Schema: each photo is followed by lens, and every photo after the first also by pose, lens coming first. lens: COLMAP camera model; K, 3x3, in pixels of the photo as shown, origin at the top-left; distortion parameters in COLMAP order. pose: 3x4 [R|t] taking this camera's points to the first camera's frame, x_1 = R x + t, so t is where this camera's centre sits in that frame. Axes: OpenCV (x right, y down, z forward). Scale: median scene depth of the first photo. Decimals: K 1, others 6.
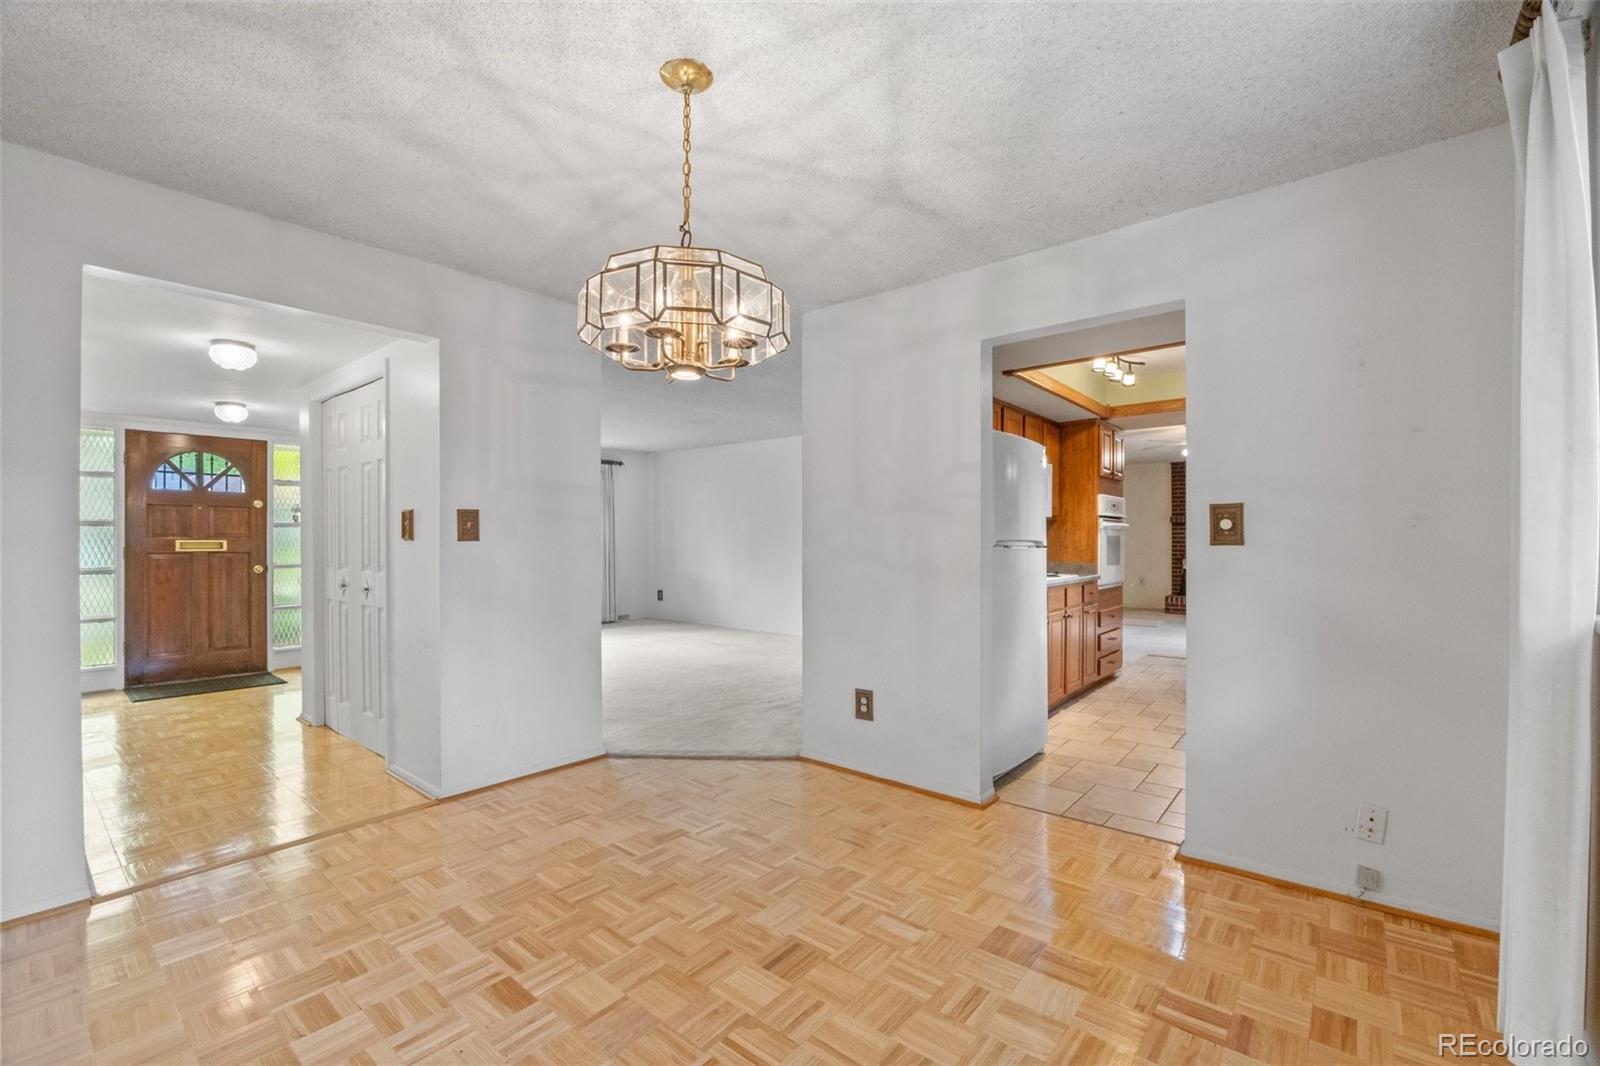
lens RADIAL K [[686.4, 0, 794.0], [0, 686.4, 536.3], [0, 0, 1]] dist [-0.015642, 0.000302]
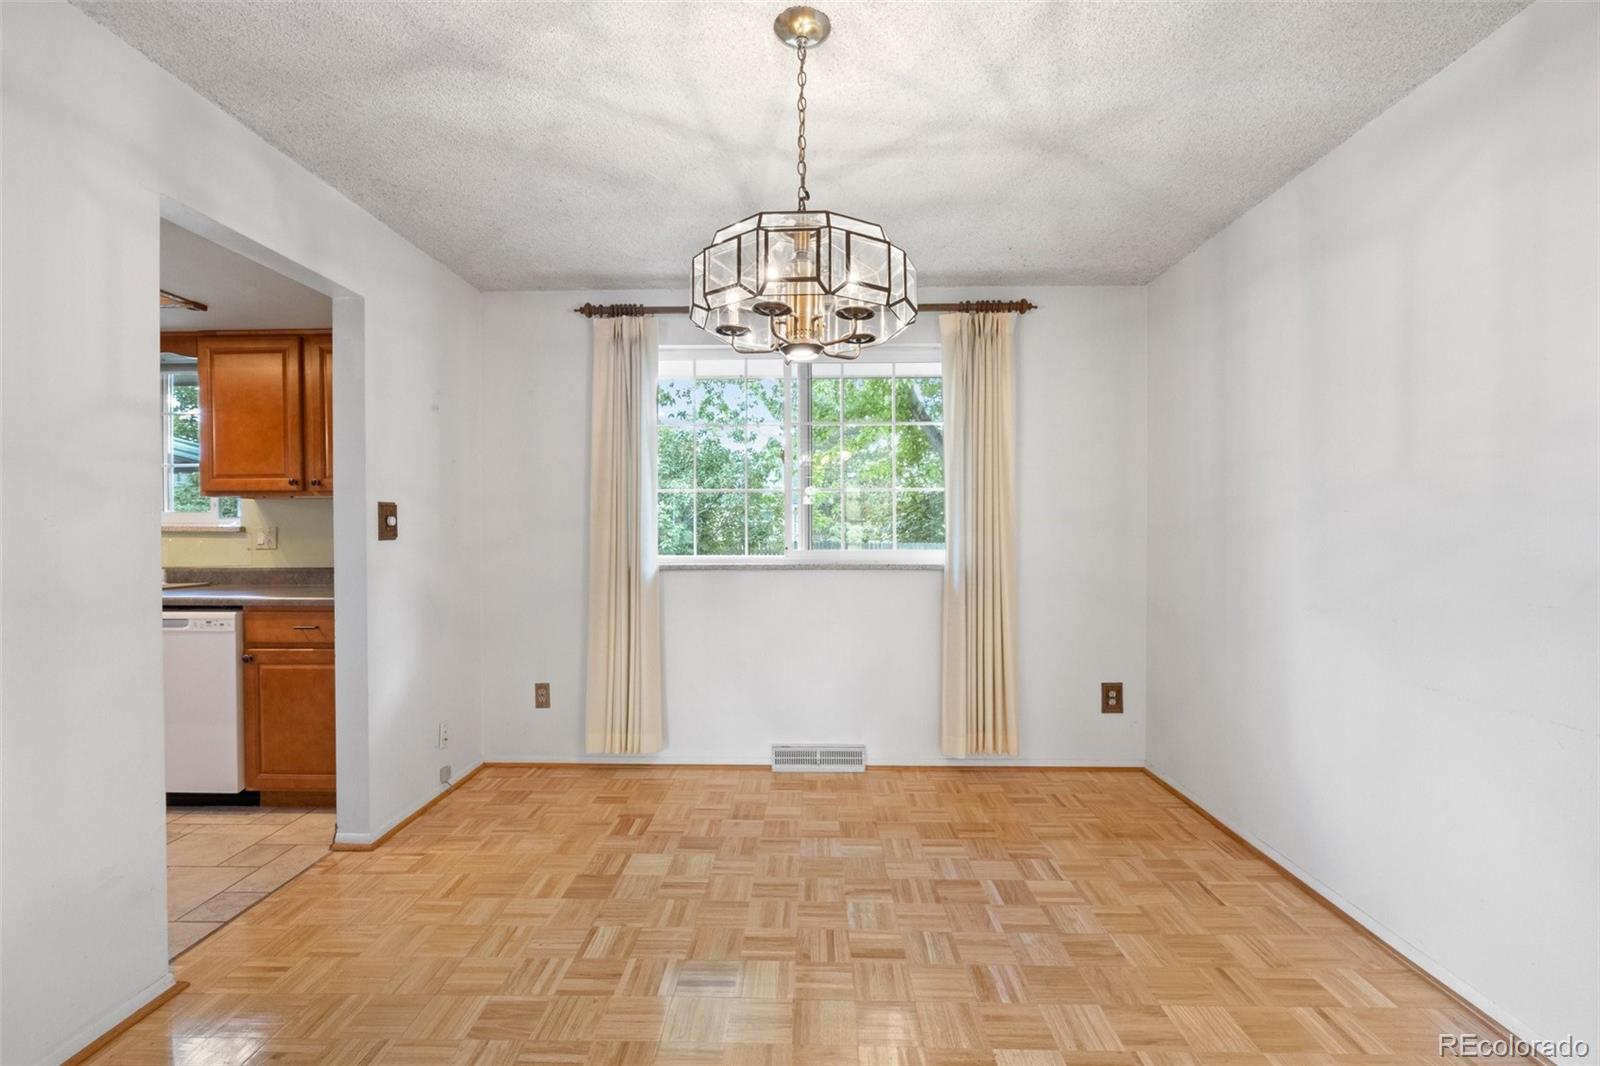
lens RADIAL K [[686.4, 0, 801.6], [0, 686.4, 537.1], [0, 0, 1]] dist [-0.015642, 0.000302]
pose [[-0.632313, -0.004917, 0.774697, -0.747530], [-0.000862, 0.999984, 0.005644, 0.001548], [-0.774712, 0.002901, -0.632307, 1.362074]]
